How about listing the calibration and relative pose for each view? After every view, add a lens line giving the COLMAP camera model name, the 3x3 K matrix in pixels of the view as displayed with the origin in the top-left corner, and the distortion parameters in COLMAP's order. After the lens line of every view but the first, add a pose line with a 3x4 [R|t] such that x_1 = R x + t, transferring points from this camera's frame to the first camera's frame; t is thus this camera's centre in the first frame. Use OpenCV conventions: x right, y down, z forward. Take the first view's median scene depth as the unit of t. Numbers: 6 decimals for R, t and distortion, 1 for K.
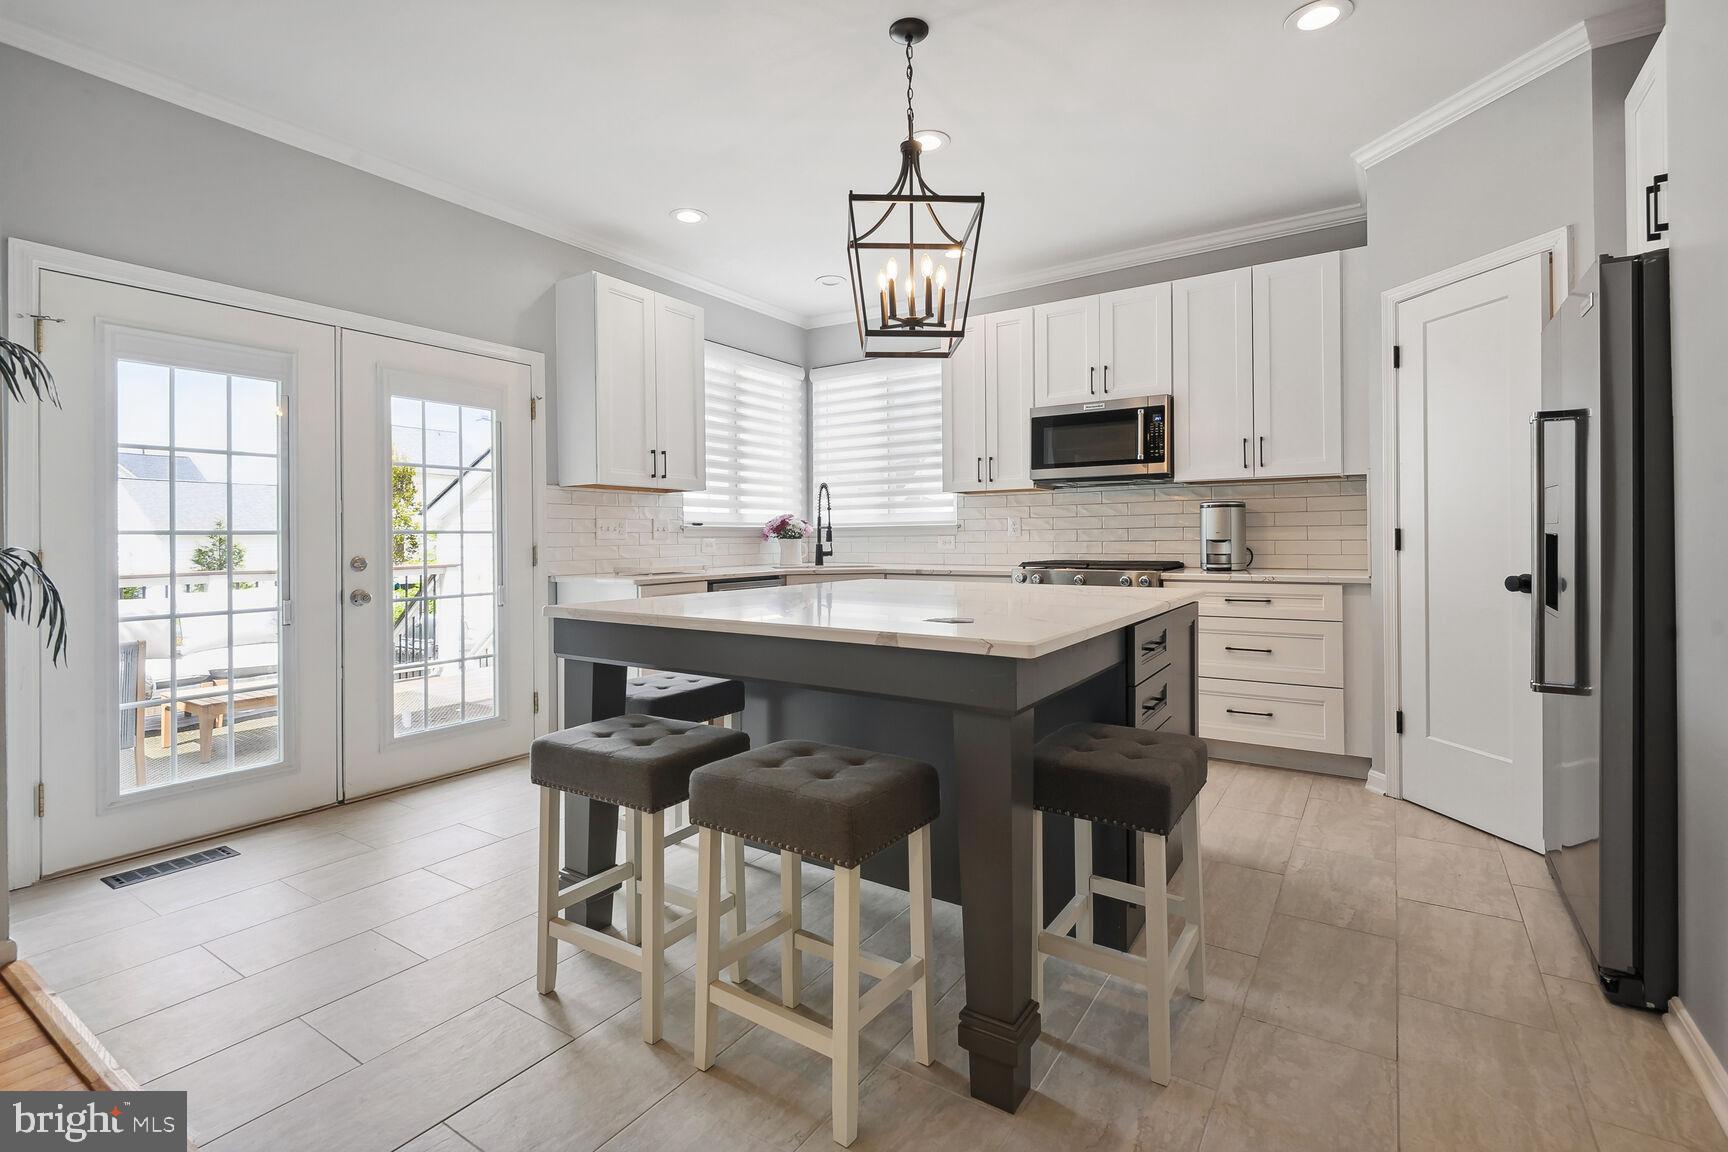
lens RADIAL K [[807.9, 0, 860.8], [0, 807.9, 532.3], [0, 0, 1]] dist [0.016798, -0.014274]
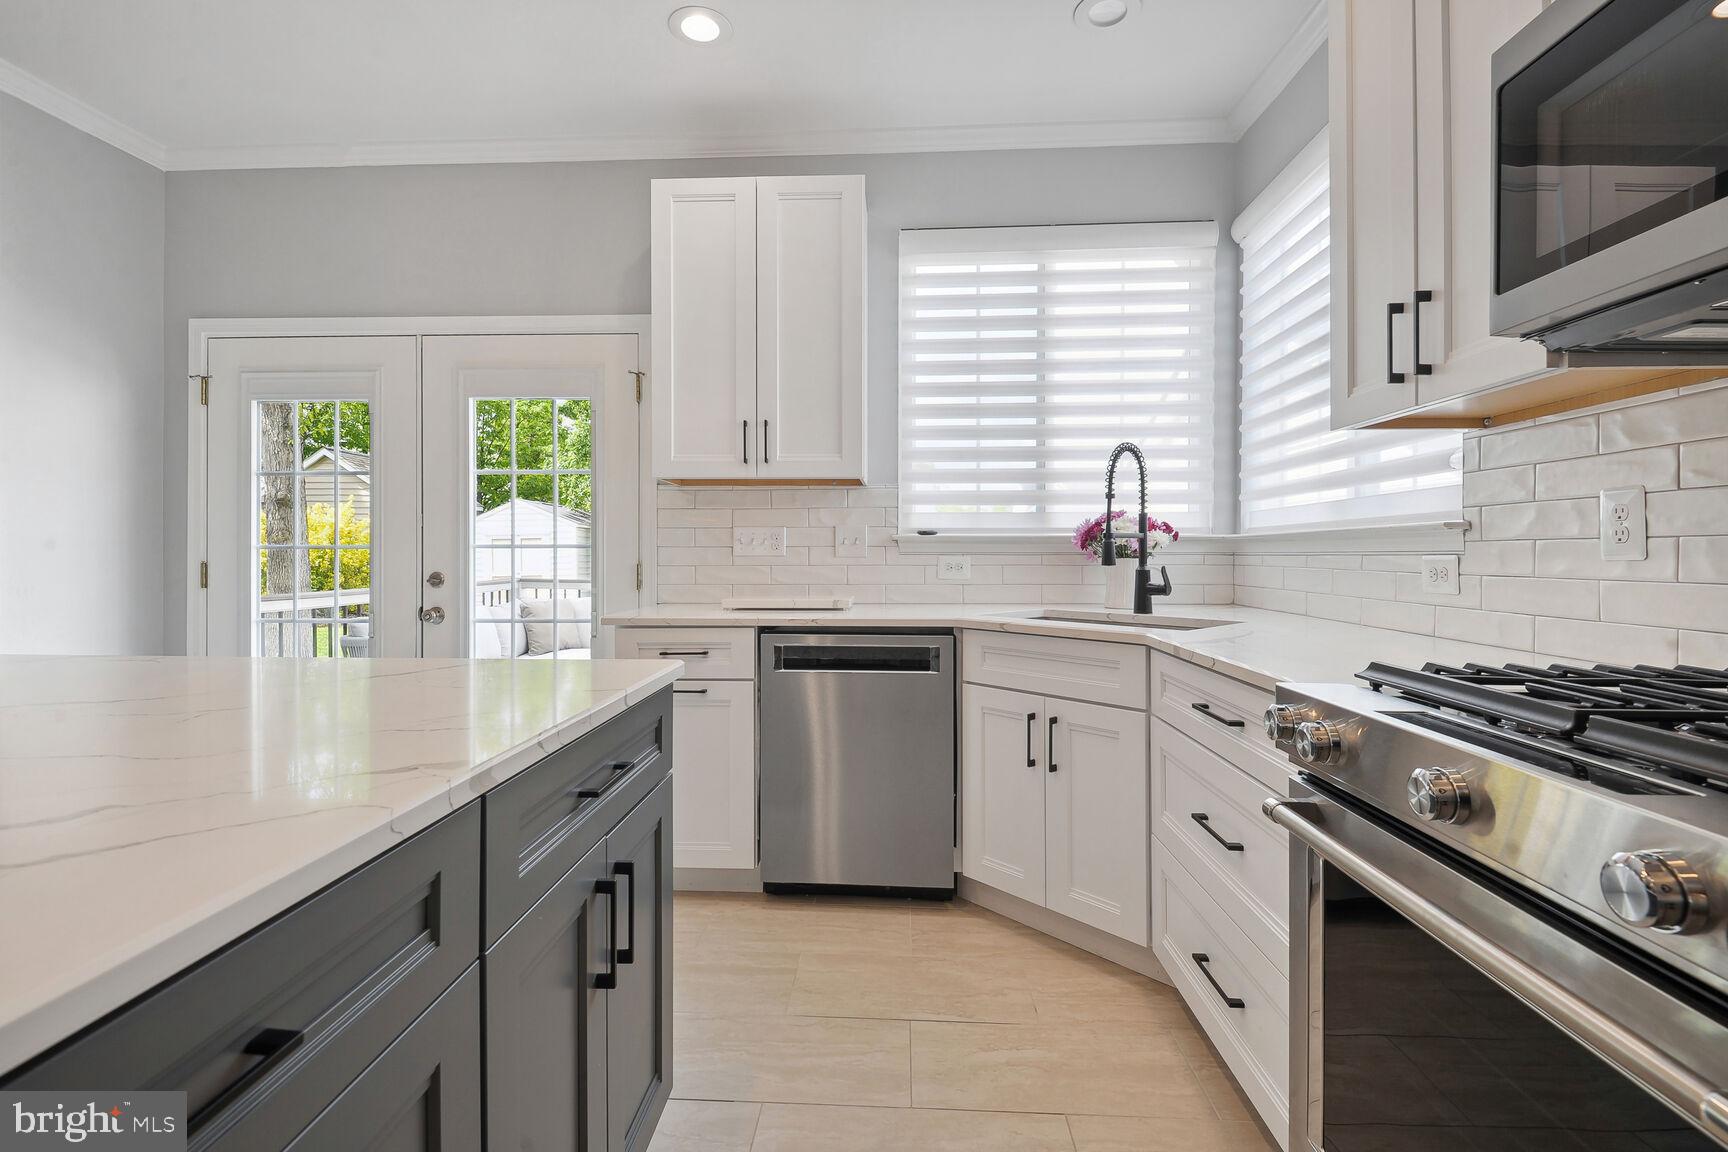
lens RADIAL K [[807.5, 0, 855.5], [0, 807.5, 565.4], [0, 0, 1]] dist [0.017268, 0.000128]
pose [[0.491740, 0.021084, -0.870487, 0.362283], [0.001957, 0.999678, 0.025319, -0.000880], [0.870740, -0.014154, 0.491540, 0.752974]]
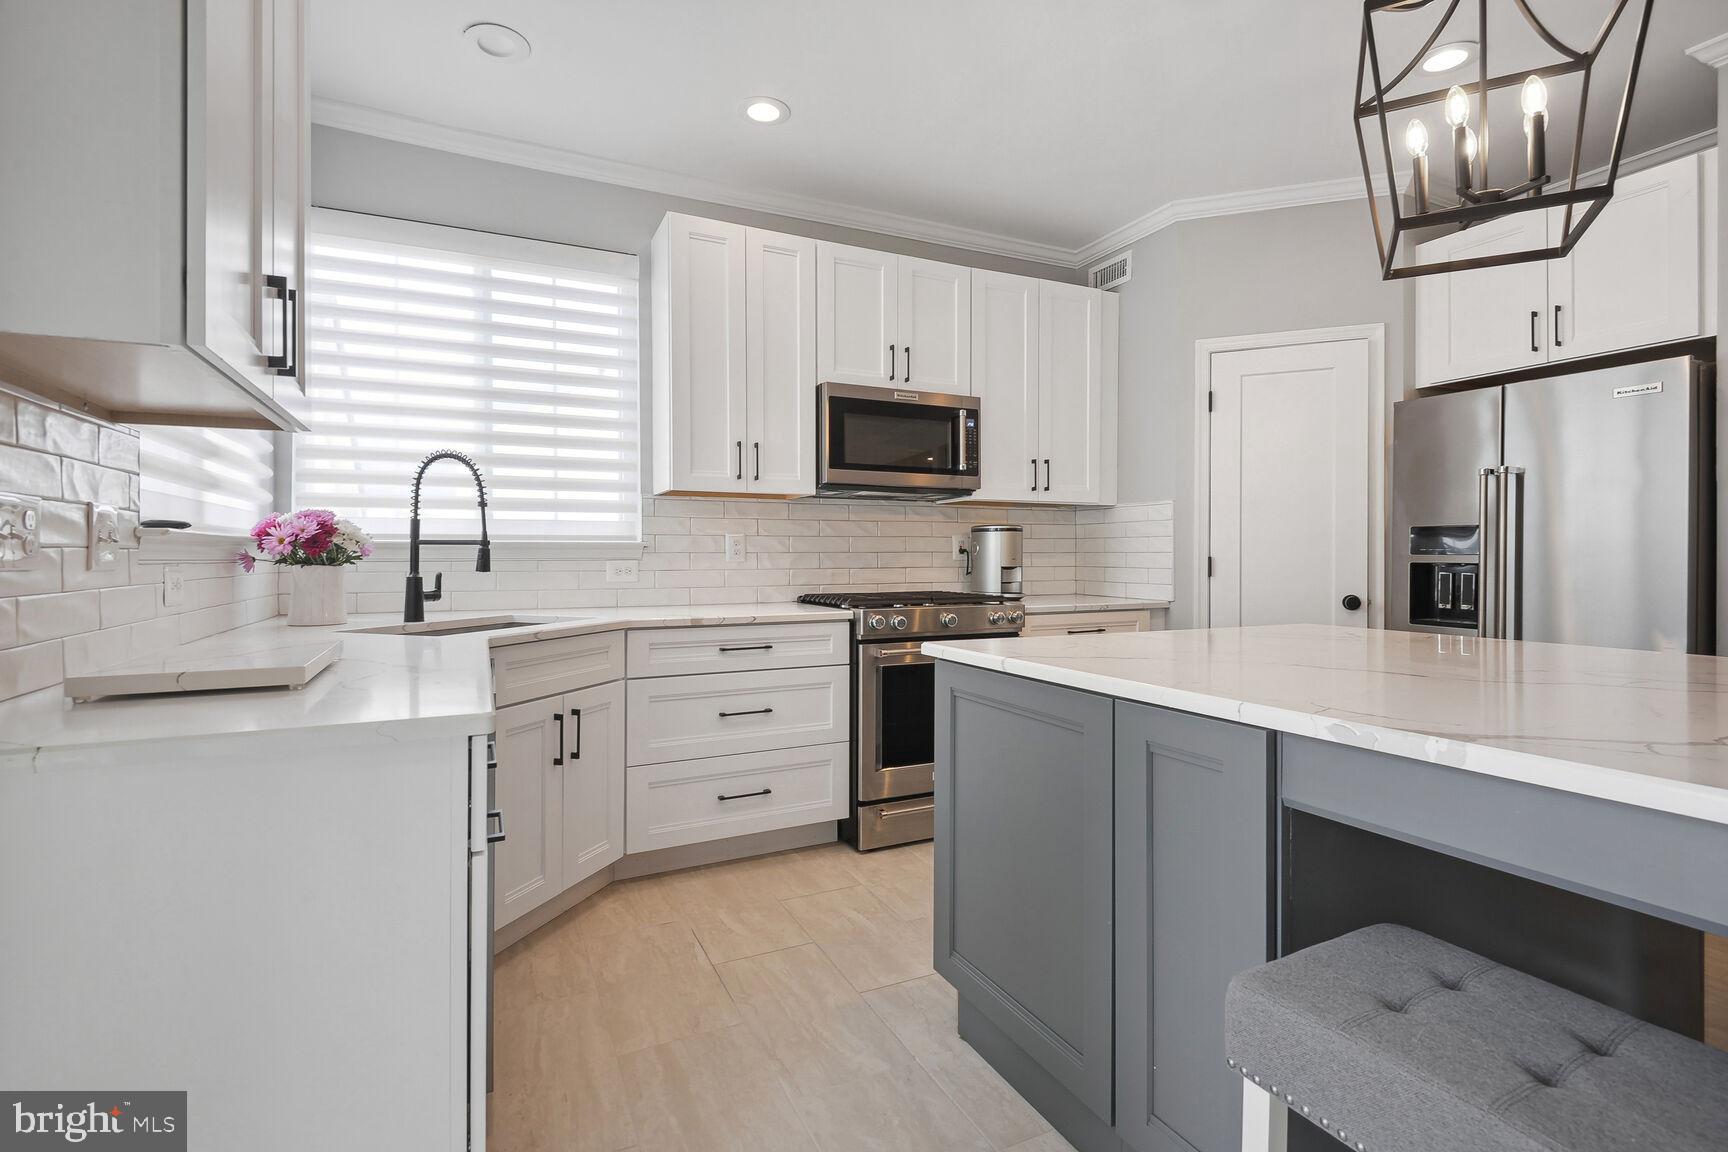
lens RADIAL K [[801.3, 0, 861.4], [0, 801.3, 554.7], [0, 0, 1]] dist [-0.000515, -0.014677]
pose [[0.519226, 0.008572, 0.854594, -0.400137], [-0.009142, 0.999948, -0.004475, 0.001372], [-0.854588, -0.005490, 0.519277, 0.651187]]
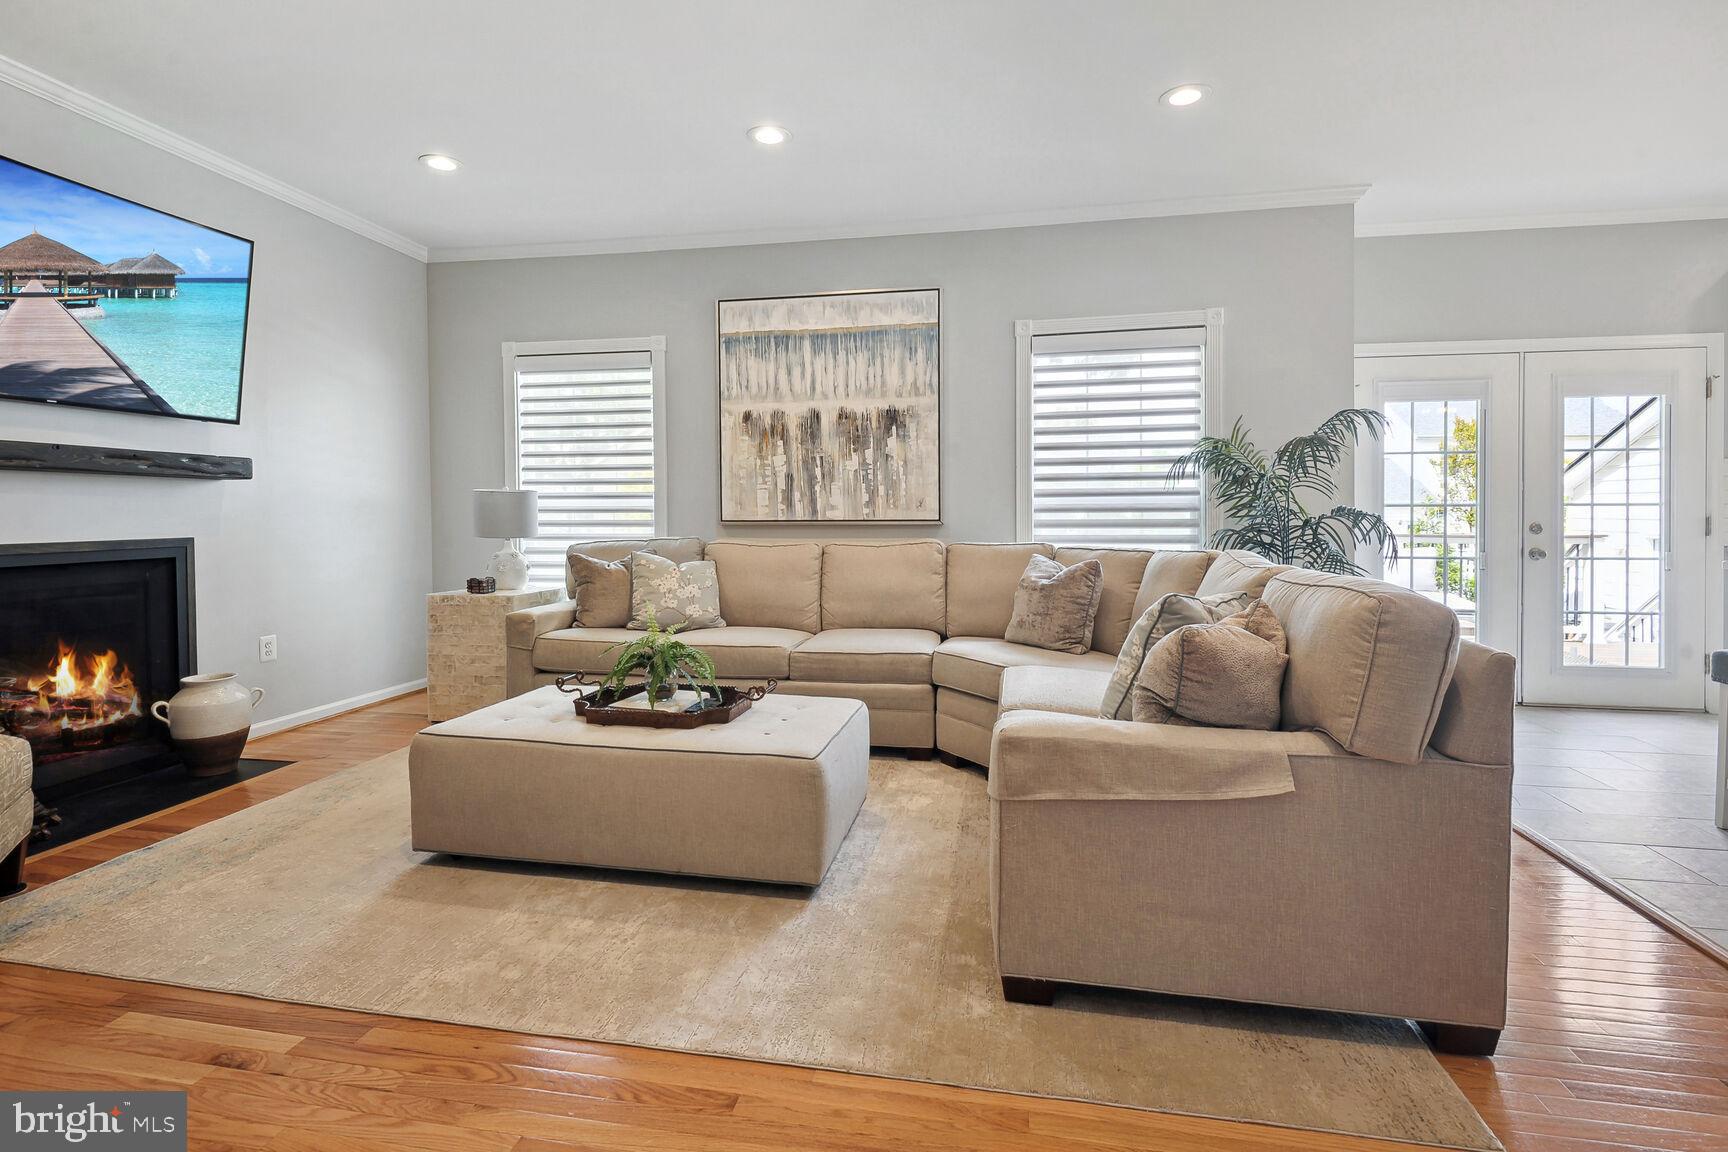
lens RADIAL K [[807.9, 0, 860.8], [0, 807.9, 532.3], [0, 0, 1]] dist [0.016798, -0.014274]
pose [[0.384994, 0.024902, -0.922583, 0.141980], [0.003718, 0.999586, 0.028532, 0.002177], [0.922912, -0.014415, 0.384742, -0.413567]]
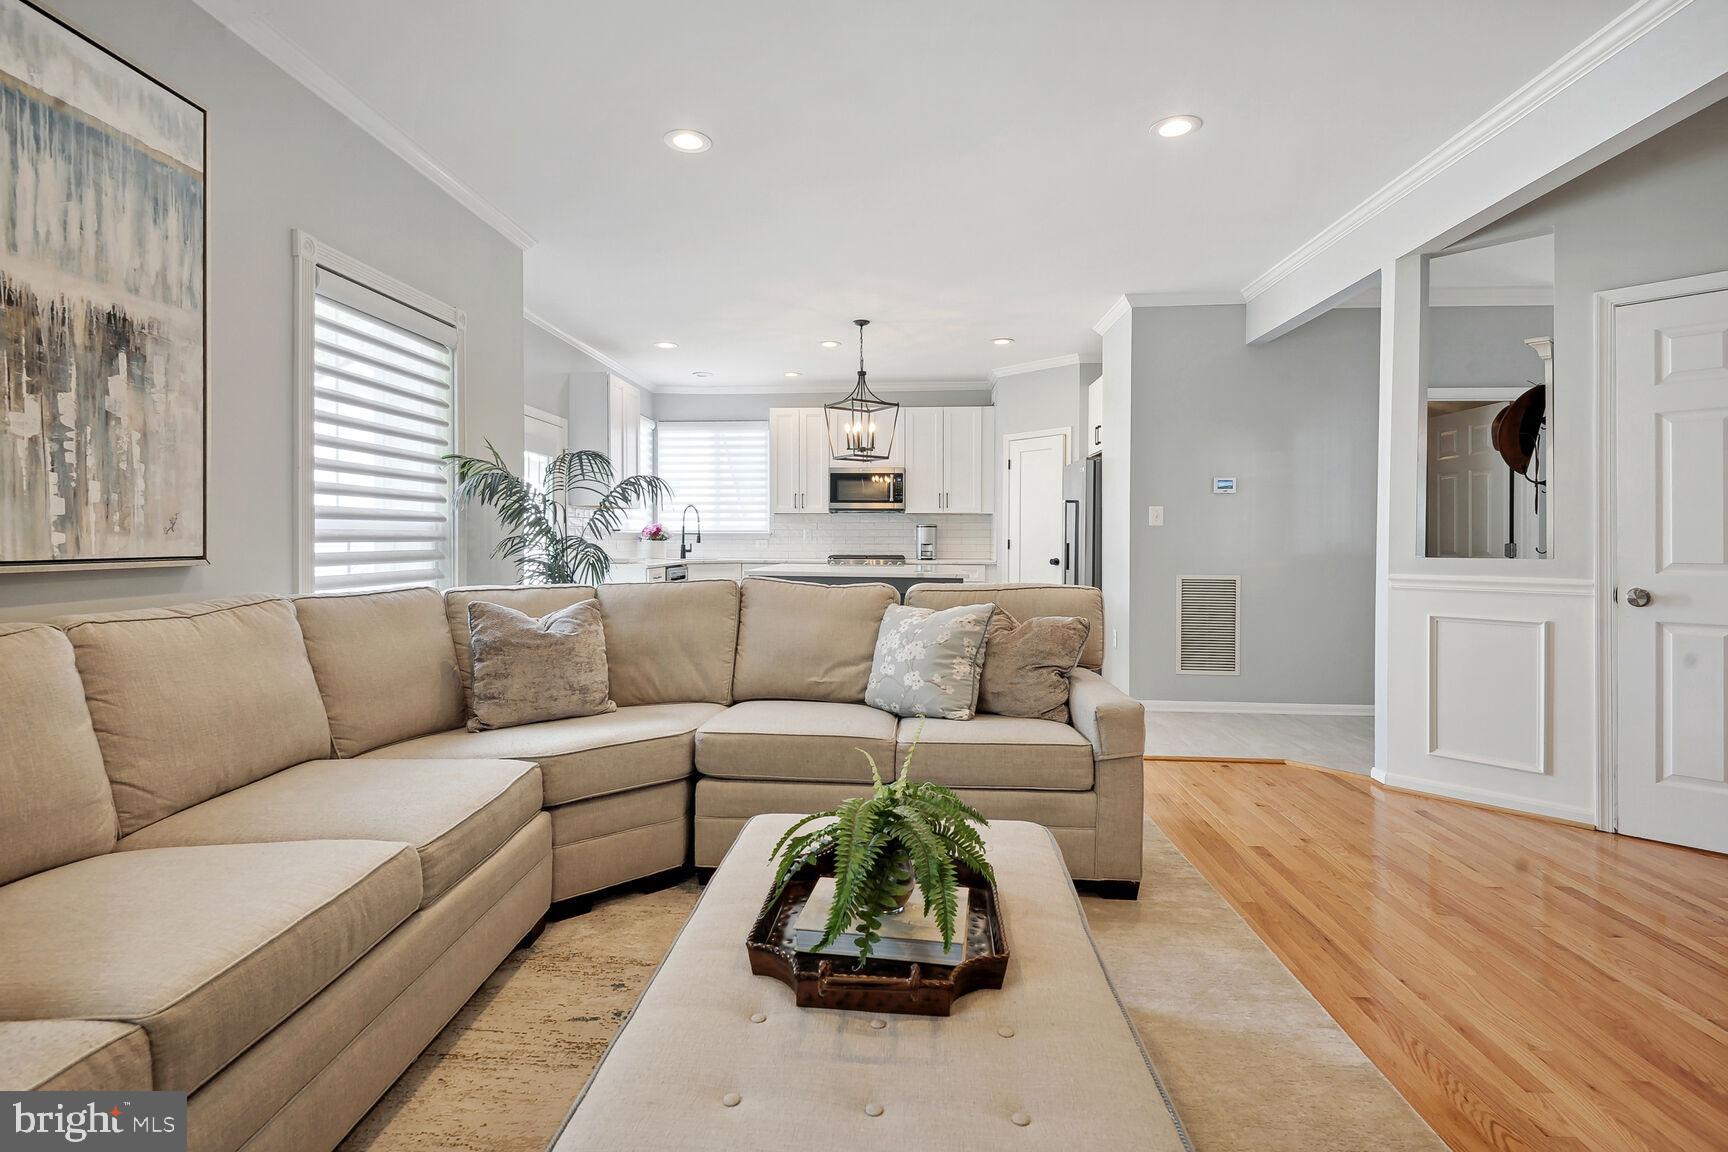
lens RADIAL K [[807.9, 0, 860.8], [0, 807.9, 532.3], [0, 0, 1]] dist [0.016798, -0.014274]
pose [[0.869789, 0.015442, 0.493183, -0.632136], [-0.013402, 0.999881, -0.007670, -0.001303], [-0.493242, 0.000062, 0.869892, -0.592866]]
